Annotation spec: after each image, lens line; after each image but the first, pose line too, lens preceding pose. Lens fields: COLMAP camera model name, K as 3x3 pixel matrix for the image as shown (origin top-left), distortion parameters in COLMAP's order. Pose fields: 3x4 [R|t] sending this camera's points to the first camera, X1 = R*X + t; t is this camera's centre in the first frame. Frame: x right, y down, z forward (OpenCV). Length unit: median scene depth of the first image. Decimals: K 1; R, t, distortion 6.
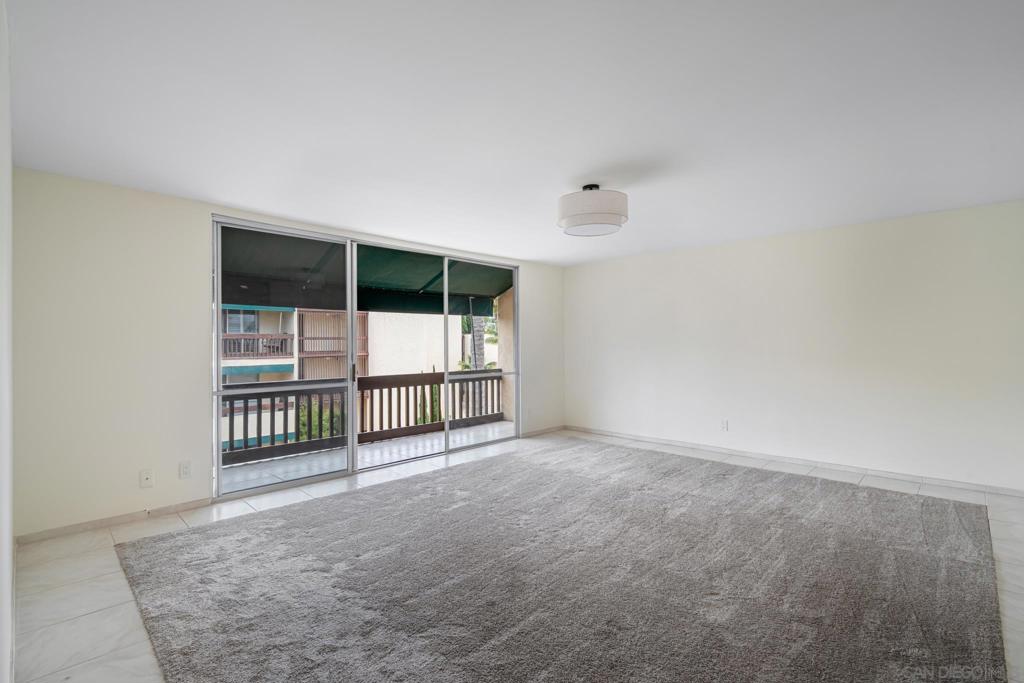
lens RADIAL K [[467.6, 0, 510.2], [0, 467.6, 339.1], [0, 0, 1]] dist [-0.002367, 0.000772]
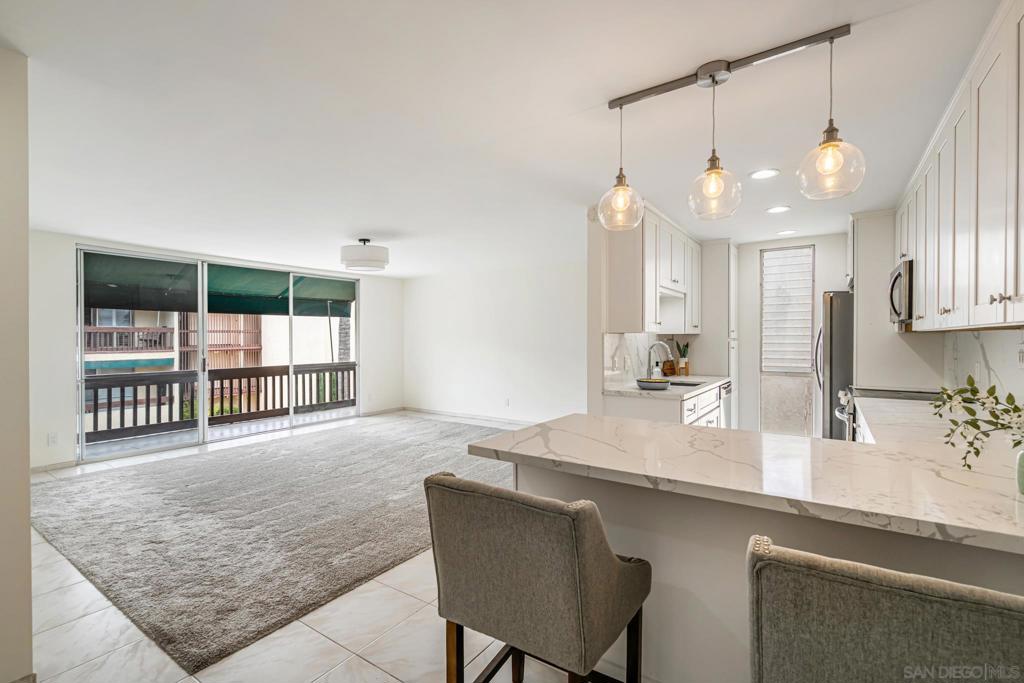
lens RADIAL K [[467.6, 0, 510.2], [0, 467.6, 339.1], [0, 0, 1]] dist [-0.002367, 0.000772]
pose [[0.984580, 0.003661, 0.174895, 0.265814], [-0.006294, 0.999875, 0.014505, -0.022896], [-0.174820, -0.015382, 0.984480, -0.401644]]
